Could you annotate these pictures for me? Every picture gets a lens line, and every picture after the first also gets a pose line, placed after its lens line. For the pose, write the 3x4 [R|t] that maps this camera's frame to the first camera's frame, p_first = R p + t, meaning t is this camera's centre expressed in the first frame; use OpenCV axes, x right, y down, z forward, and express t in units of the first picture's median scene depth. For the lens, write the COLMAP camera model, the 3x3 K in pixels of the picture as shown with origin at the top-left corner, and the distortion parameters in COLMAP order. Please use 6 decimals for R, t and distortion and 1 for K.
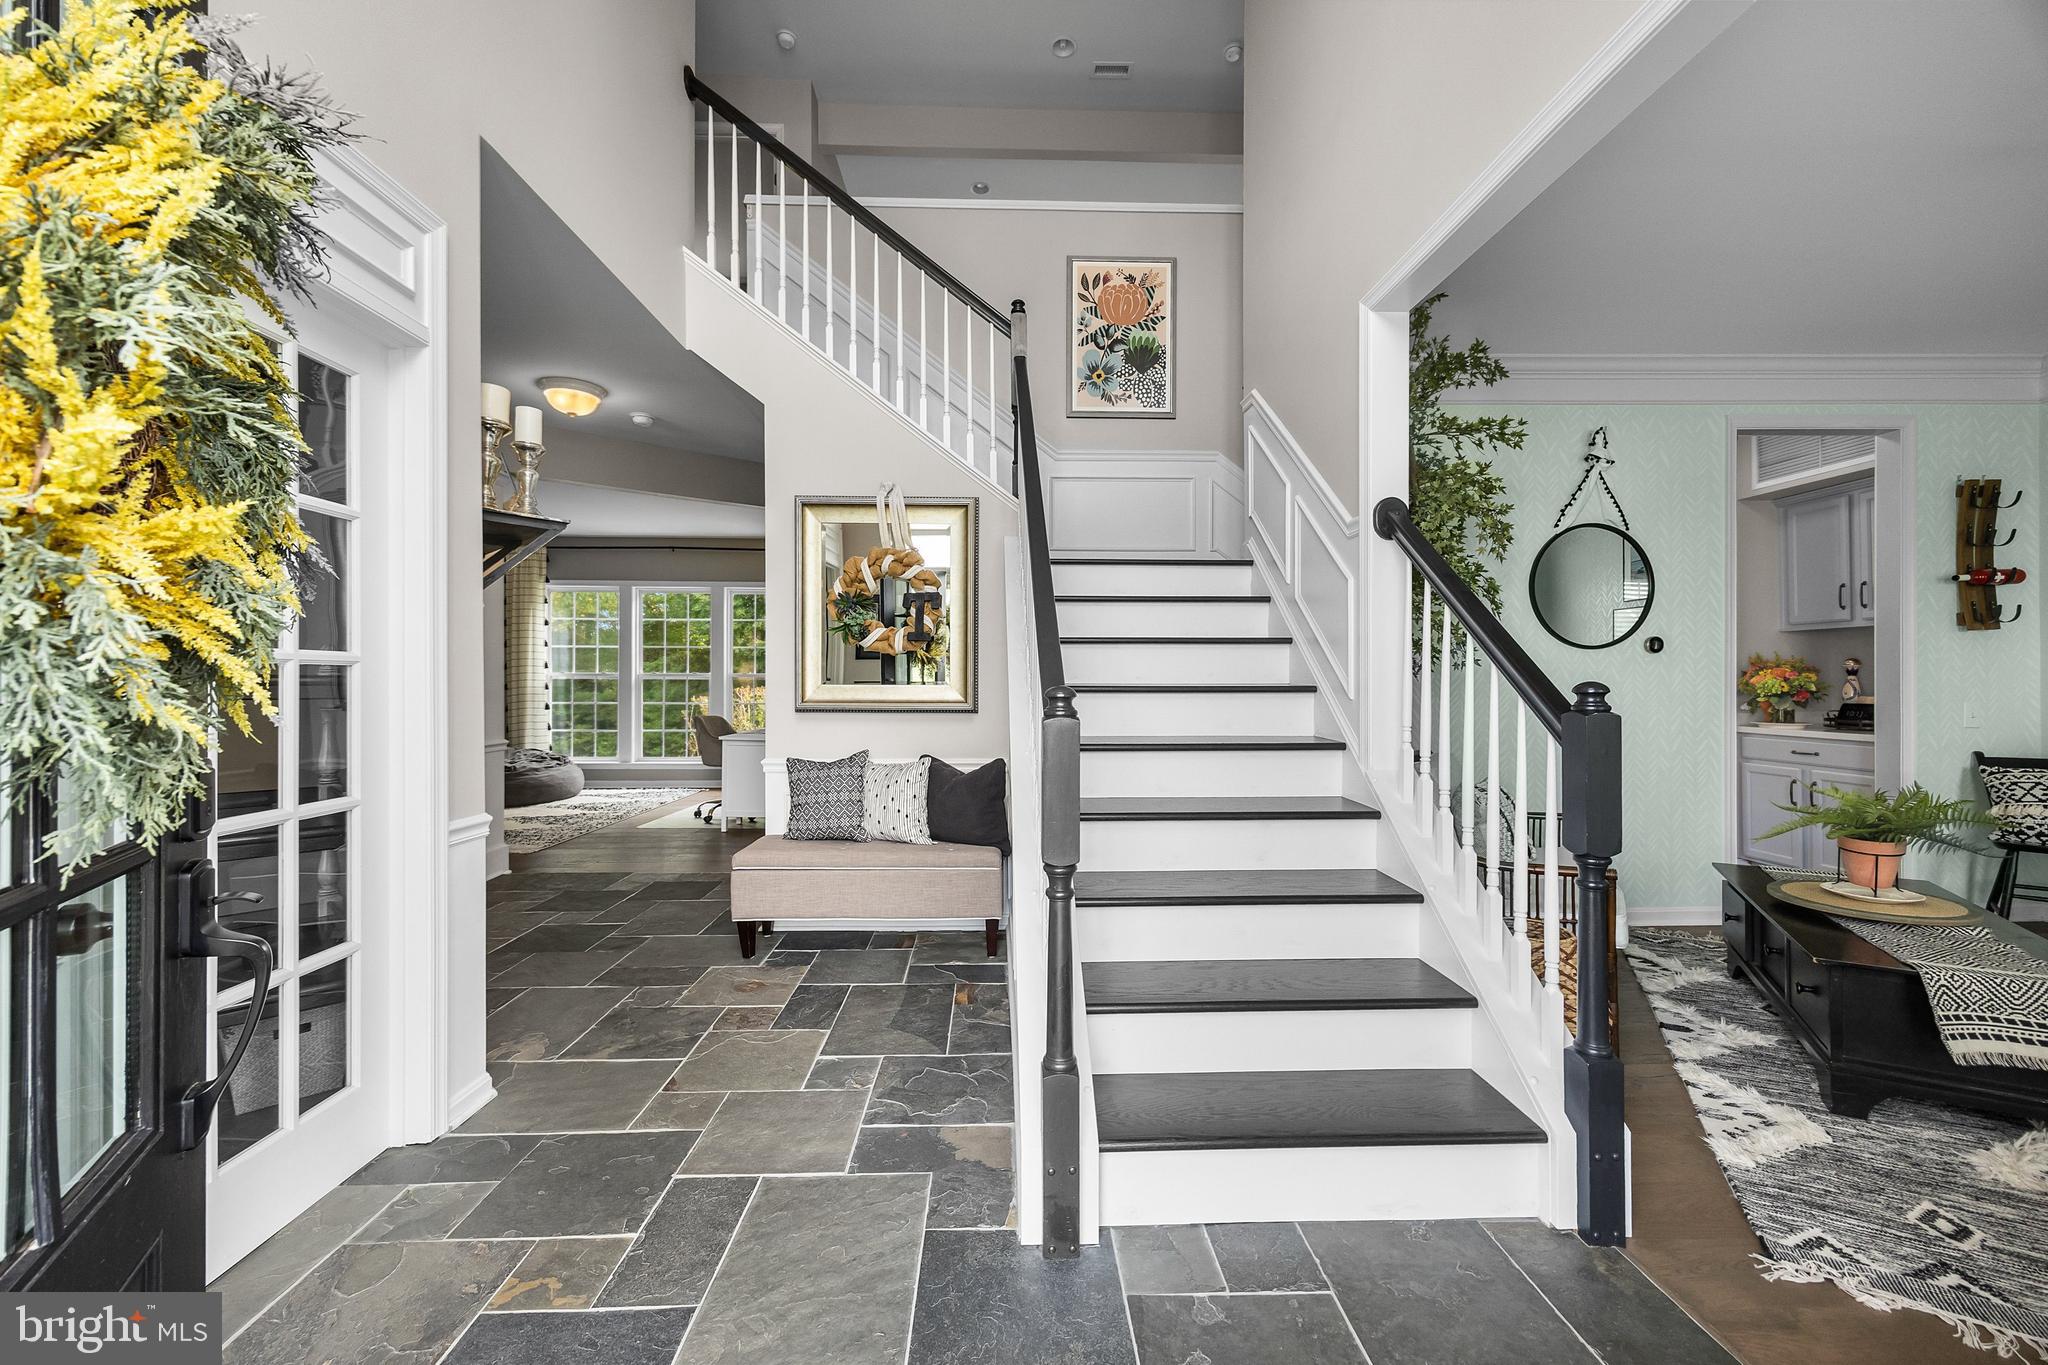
lens RADIAL K [[821.5, 0, 1020.3], [0, 821.5, 671.9], [0, 0, 1]] dist [0.000105, 0.000035]
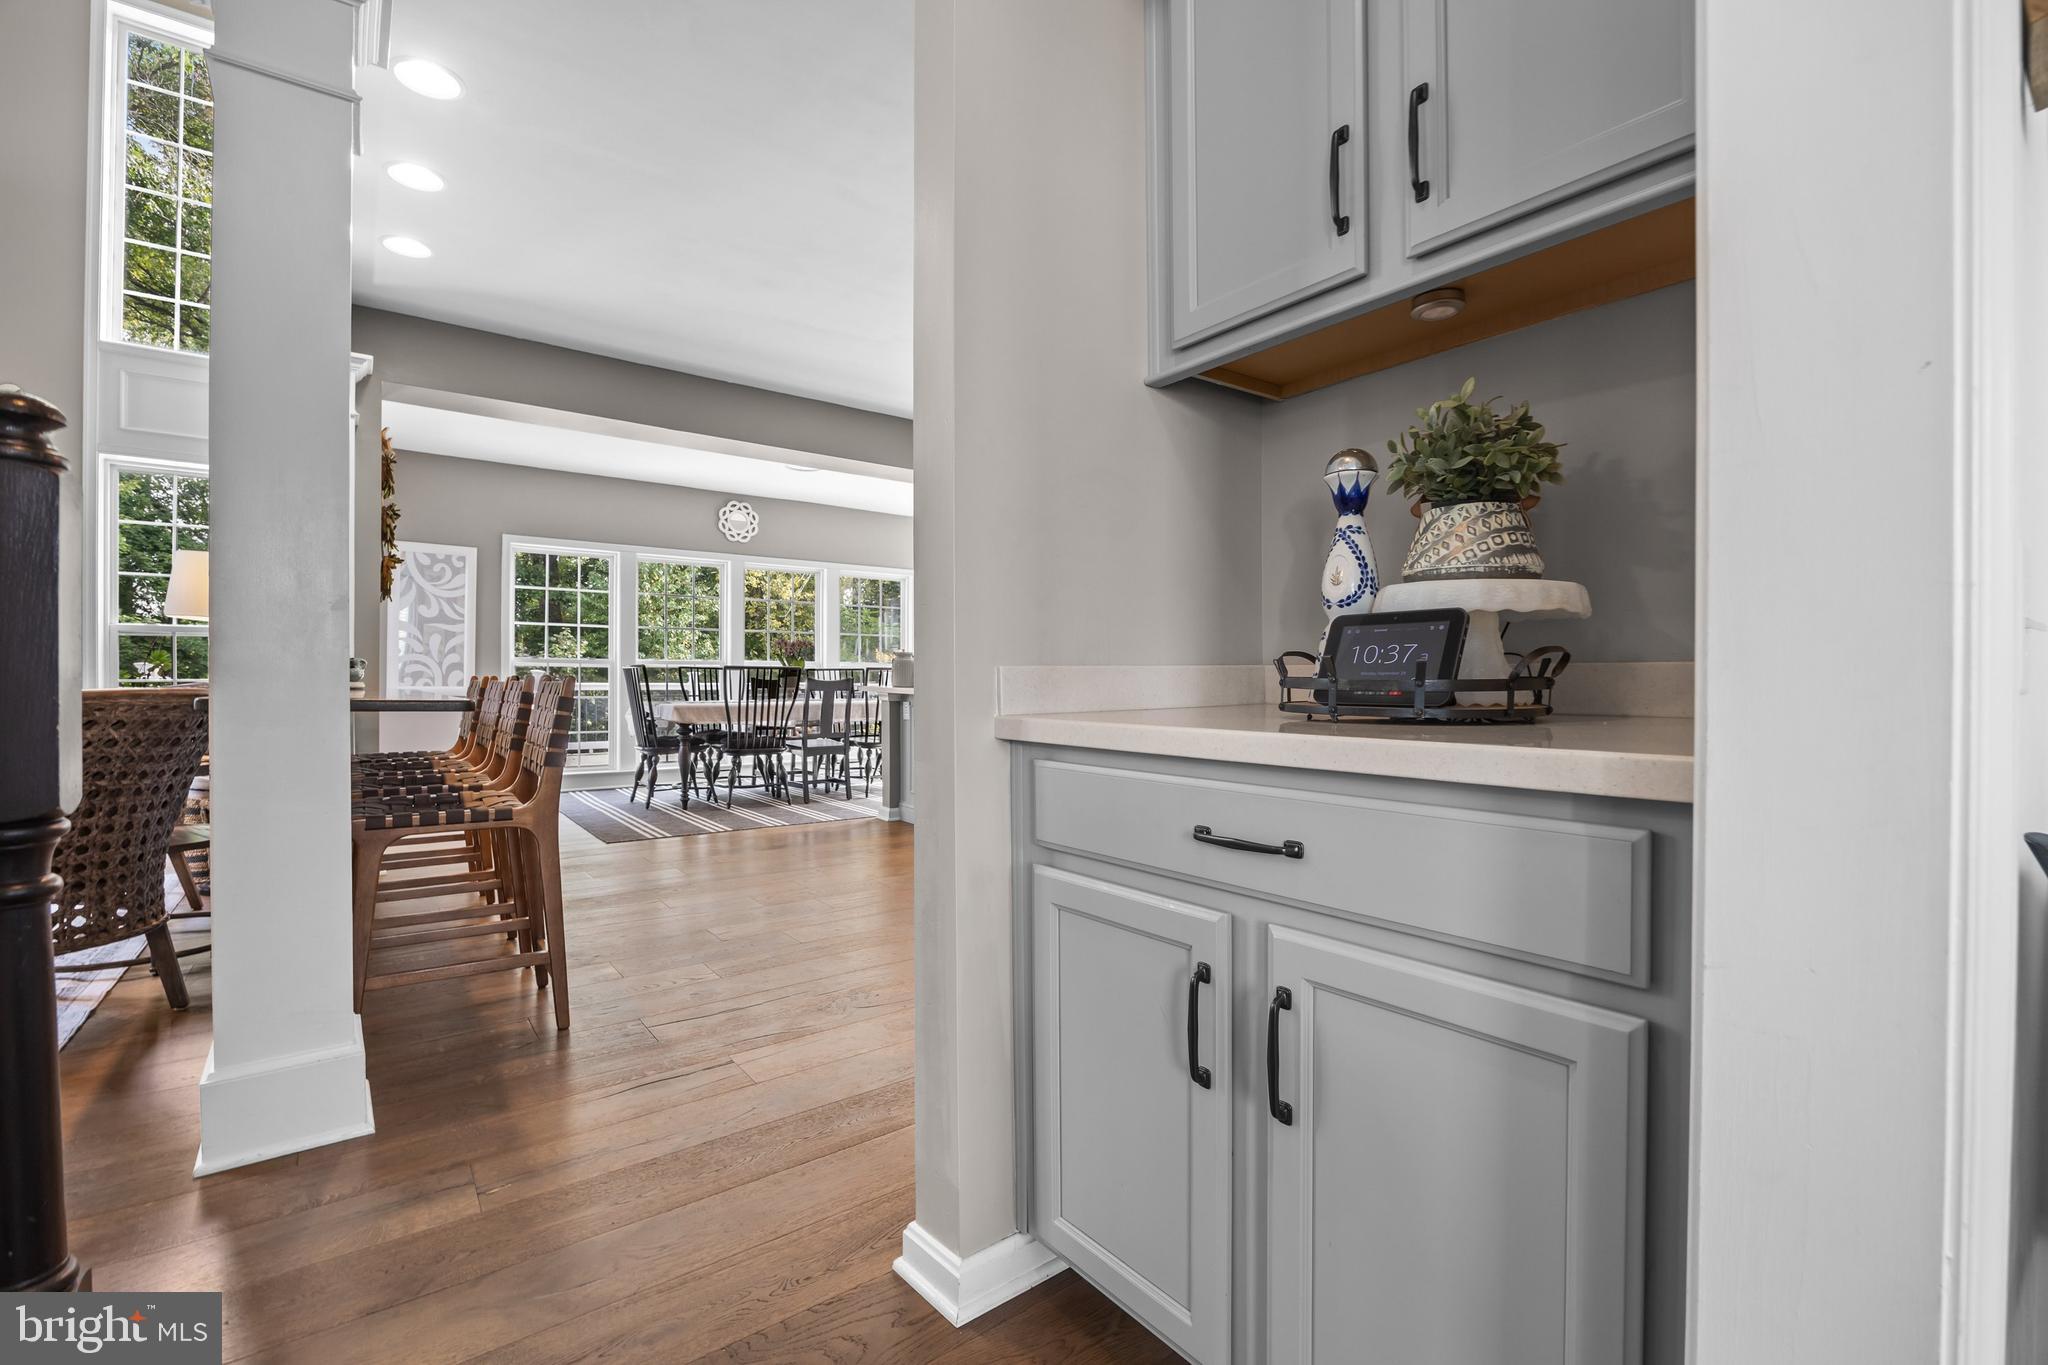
lens RADIAL K [[901.8, 0, 1024.0], [0, 901.8, 682.5], [0, 0, 1]] dist [-0.000057, 0.000003]
pose [[0.808253, -0.002845, 0.588828, 0.762925], [-0.002079, 0.999968, 0.007685, 0.056198], [-0.588831, -0.007436, 0.808222, 0.834272]]
